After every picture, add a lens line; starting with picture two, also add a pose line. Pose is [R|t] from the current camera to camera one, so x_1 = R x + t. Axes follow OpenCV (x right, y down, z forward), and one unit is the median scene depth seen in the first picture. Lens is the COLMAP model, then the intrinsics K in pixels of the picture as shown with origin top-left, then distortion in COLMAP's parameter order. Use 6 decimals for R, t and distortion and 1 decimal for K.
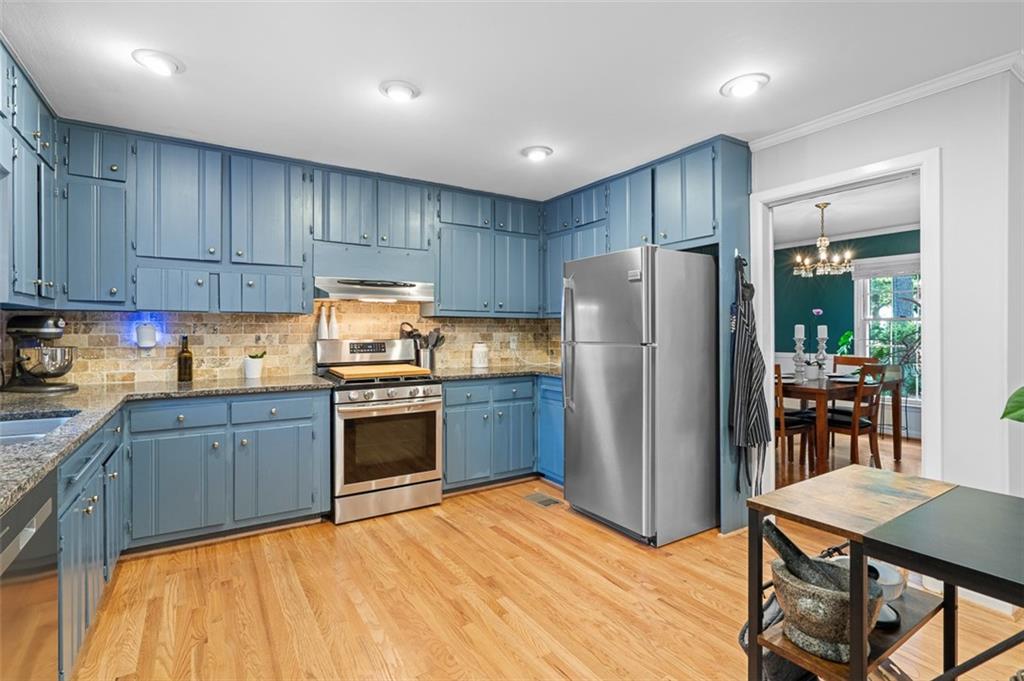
lens RADIAL K [[476.9, 0, 492.8], [0, 476.9, 333.9], [0, 0, 1]] dist [-0.001682, -0.000075]
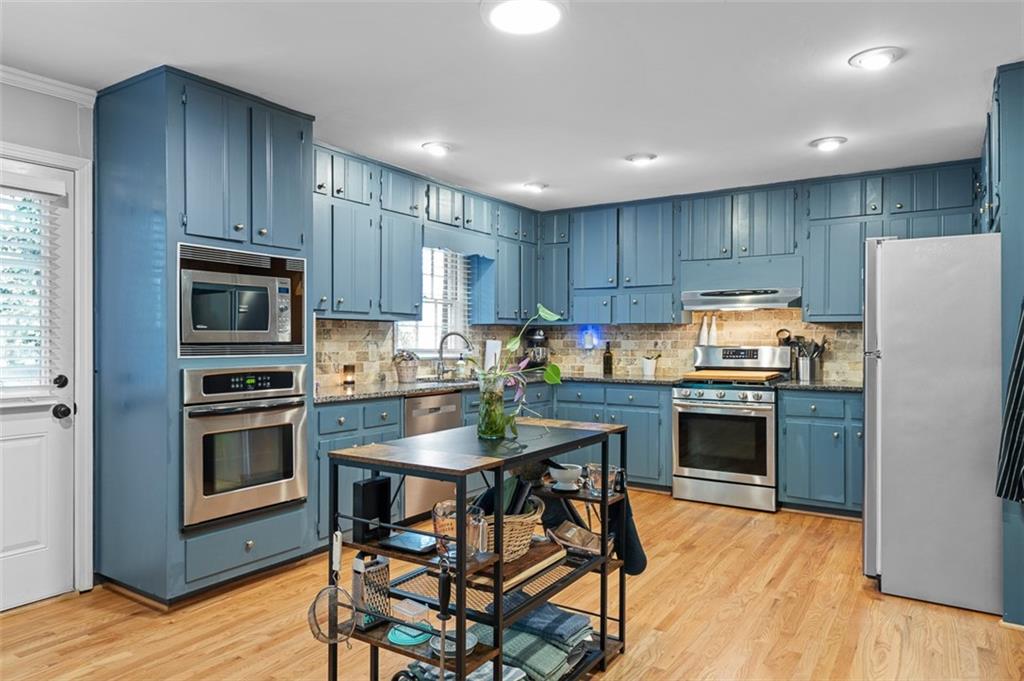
lens RADIAL K [[661.3, 0, 499.0], [0, 661.3, 344.0], [0, 0, 1]] dist [-0.000054, -0.000561]
pose [[0.416664, 0.009536, -0.909011, 0.996724], [-0.006017, 0.999952, 0.007732, -0.001021], [0.909041, 0.002248, 0.416701, -0.101796]]
